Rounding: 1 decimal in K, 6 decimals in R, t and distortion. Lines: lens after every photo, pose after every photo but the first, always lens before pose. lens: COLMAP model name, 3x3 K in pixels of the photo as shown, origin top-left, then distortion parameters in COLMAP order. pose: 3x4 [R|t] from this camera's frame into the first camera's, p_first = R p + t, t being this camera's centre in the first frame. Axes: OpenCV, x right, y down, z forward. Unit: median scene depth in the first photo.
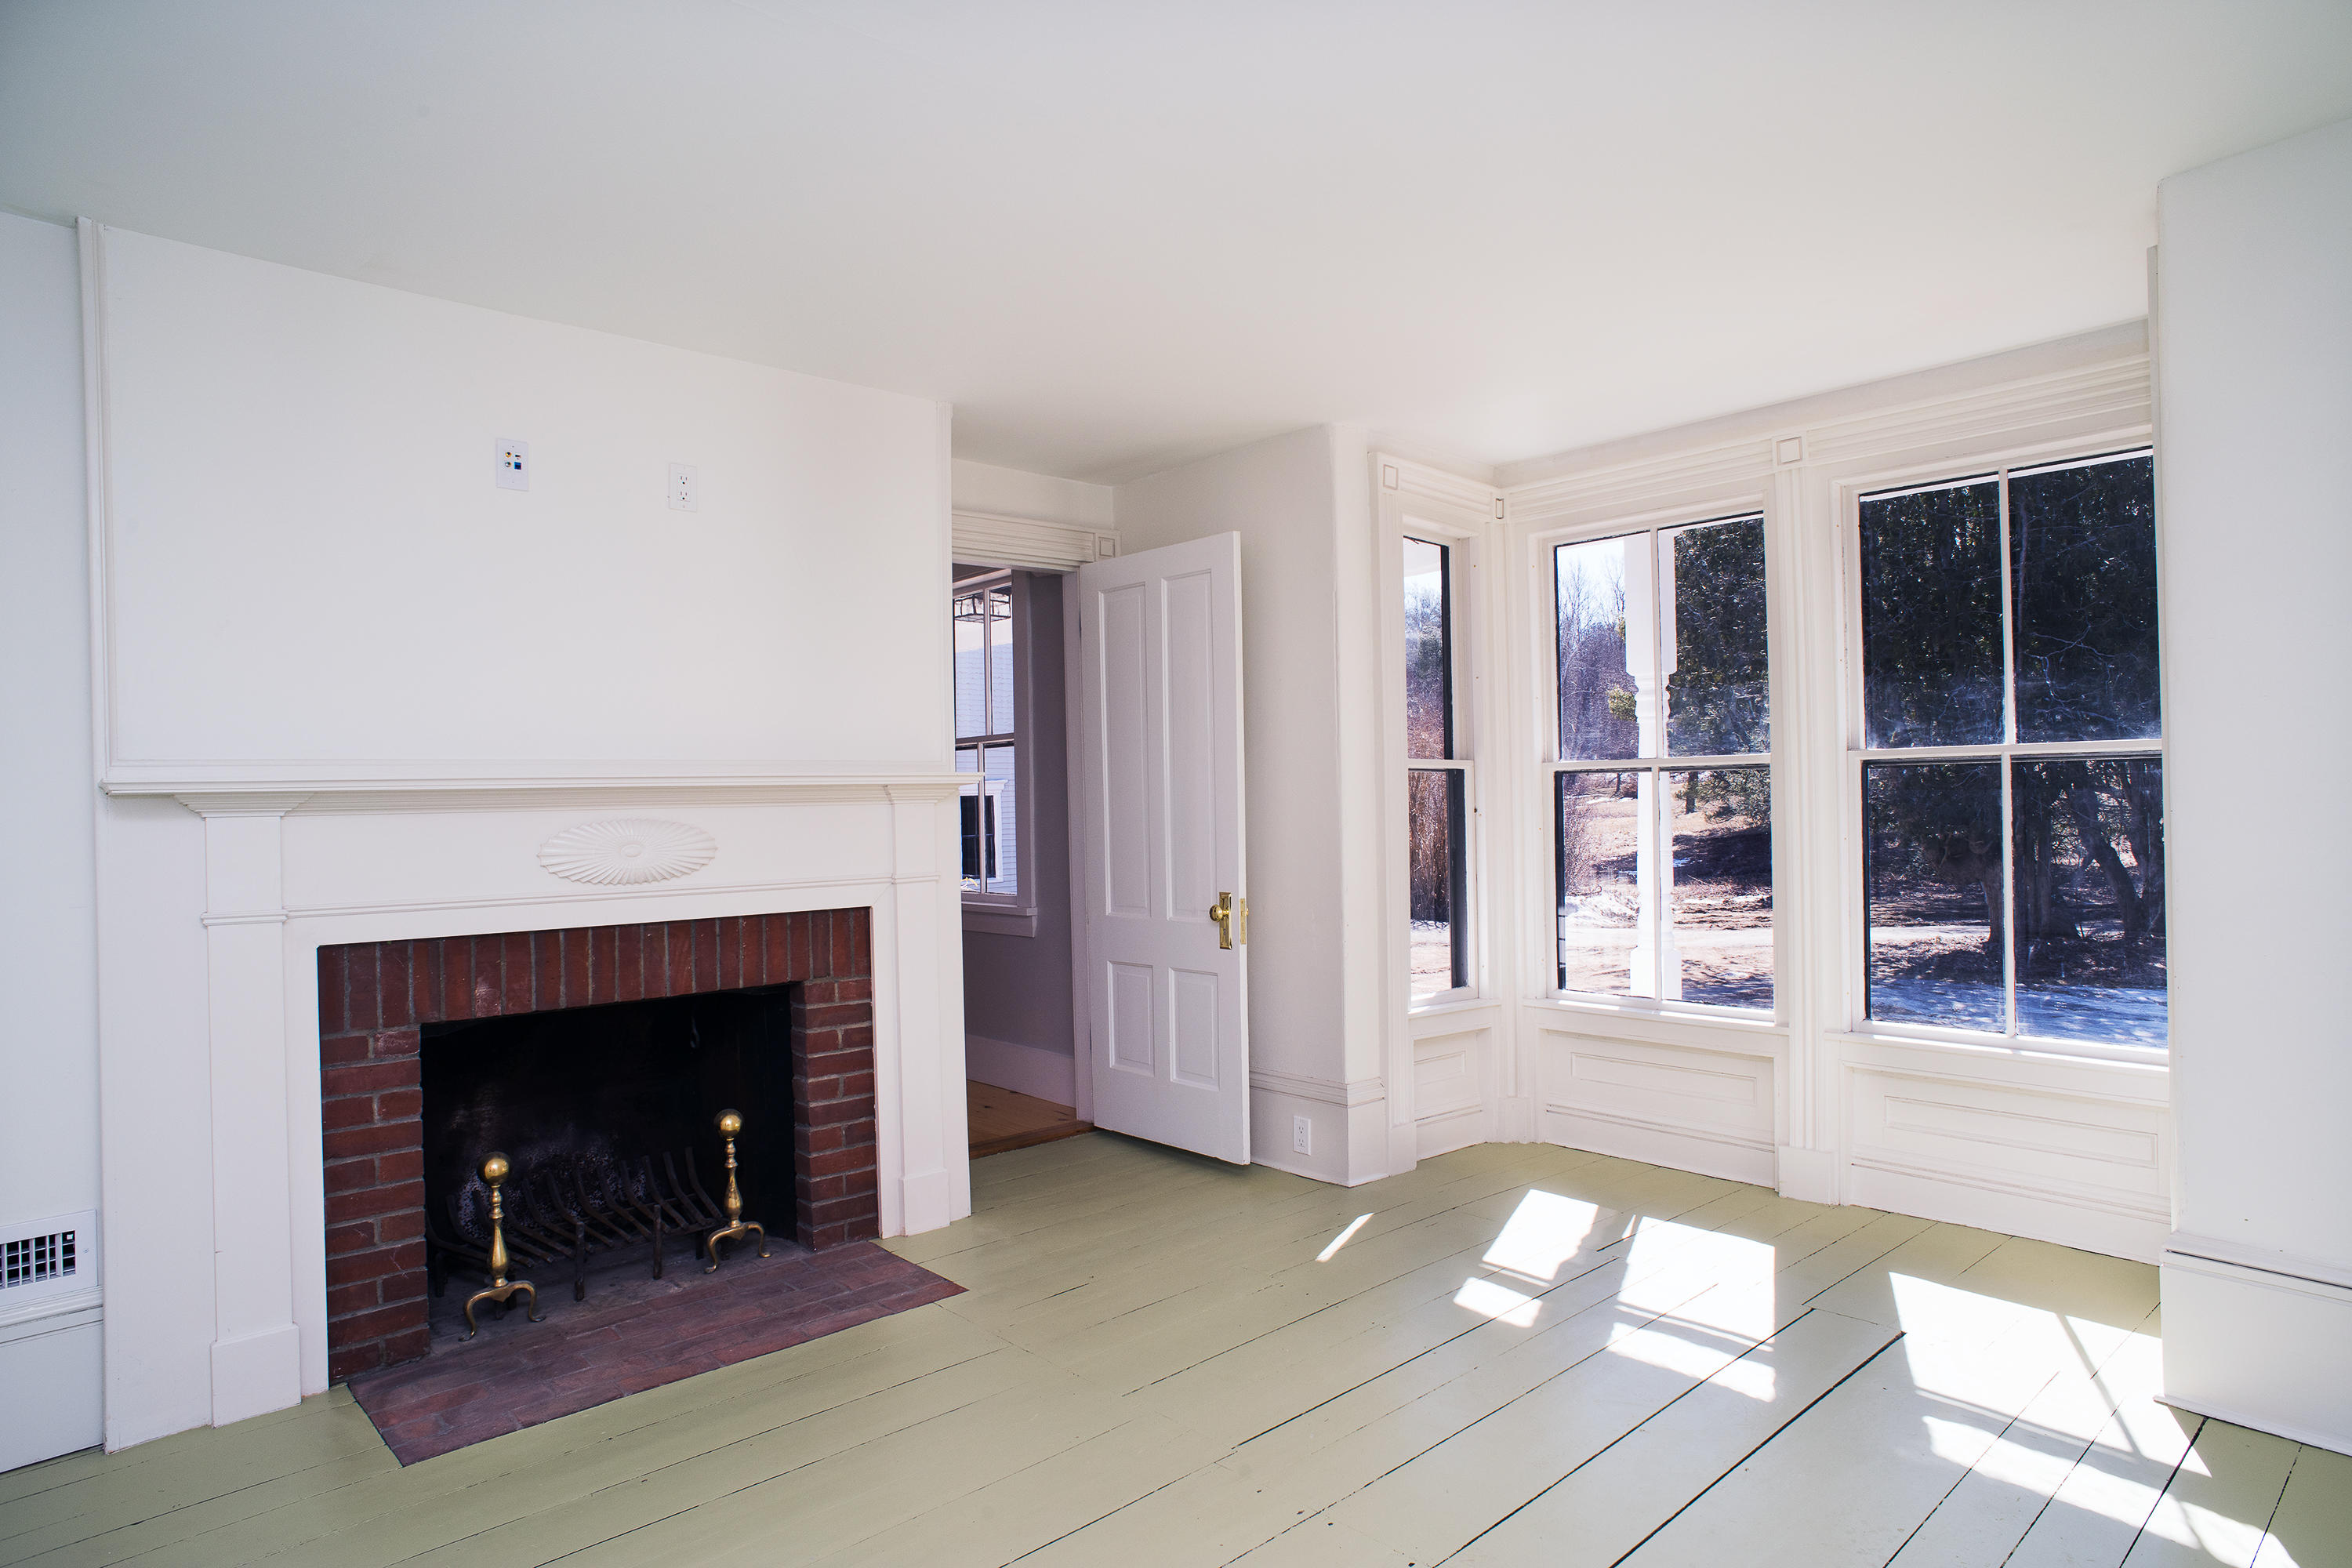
lens RADIAL K [[1337.9, 0, 1171.6], [0, 1337.9, 801.1], [0, 0, 1]] dist [-0.101869, 0.072838]
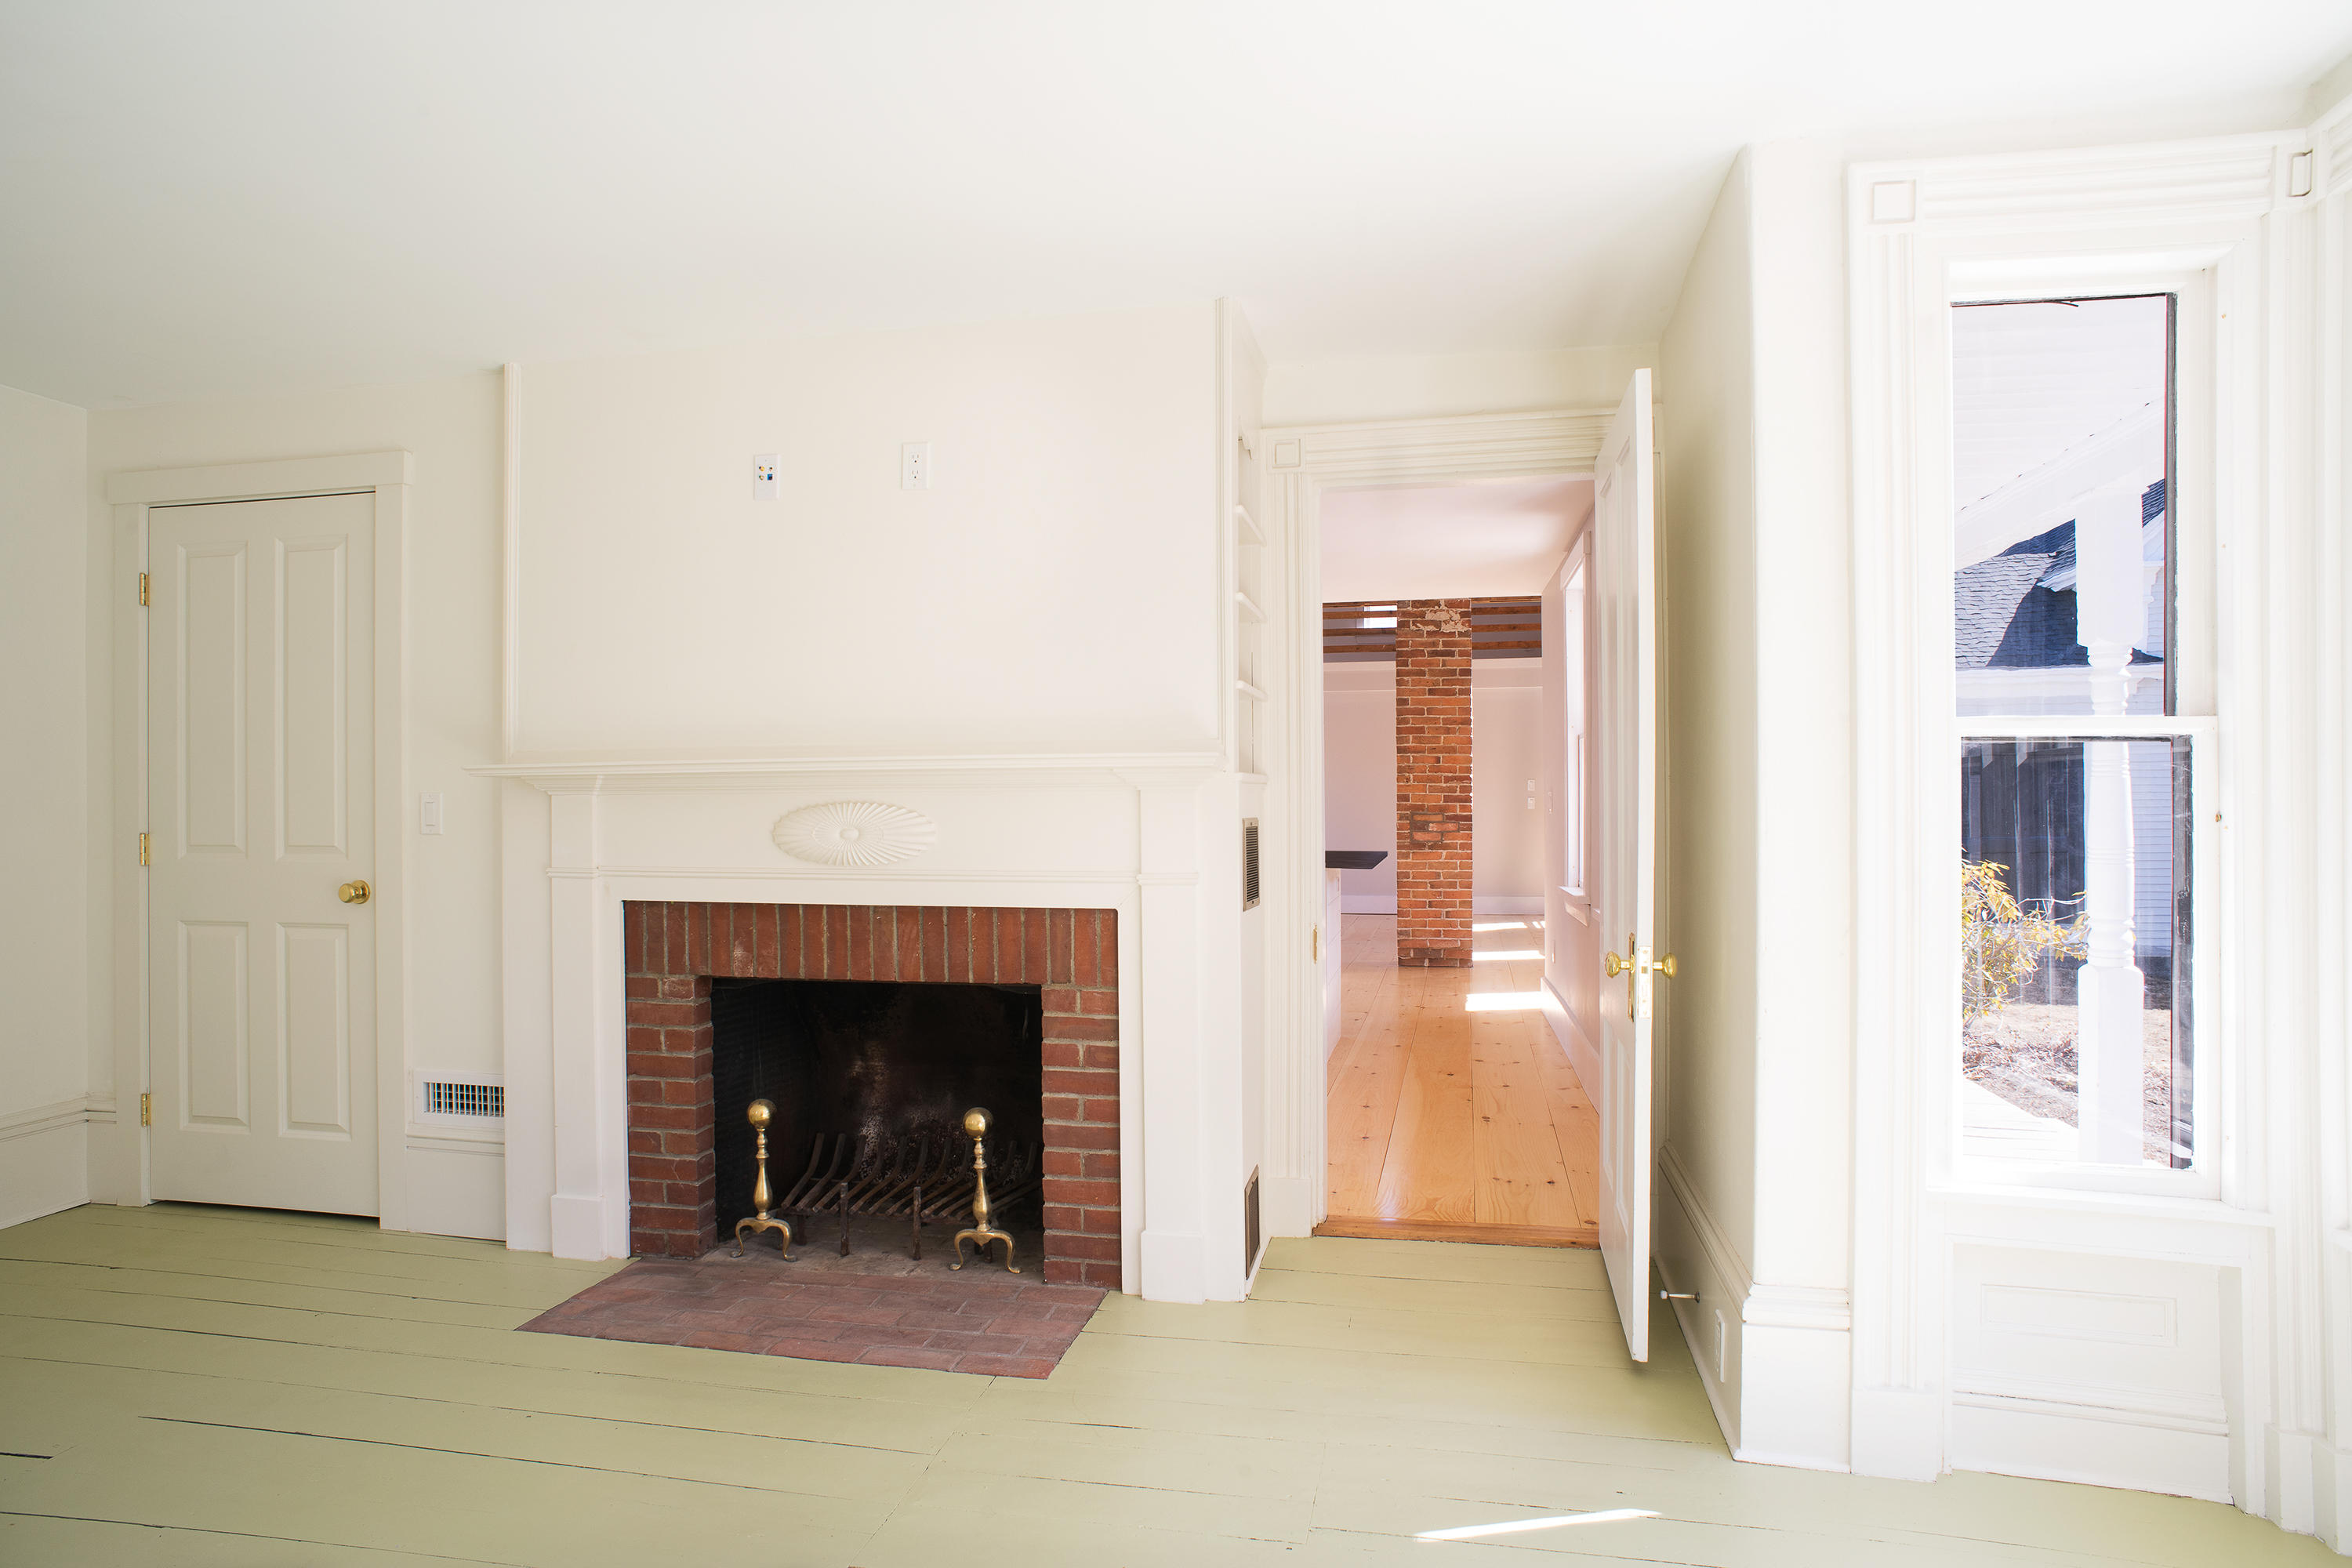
lens RADIAL K [[1337.9, 0, 1171.6], [0, 1337.9, 801.1], [0, 0, 1]] dist [-0.101869, 0.072838]
pose [[0.585060, 0.018537, -0.810778, 0.553704], [-0.007433, 0.999819, 0.017495, -0.007087], [0.810956, -0.004209, 0.585092, 0.581340]]
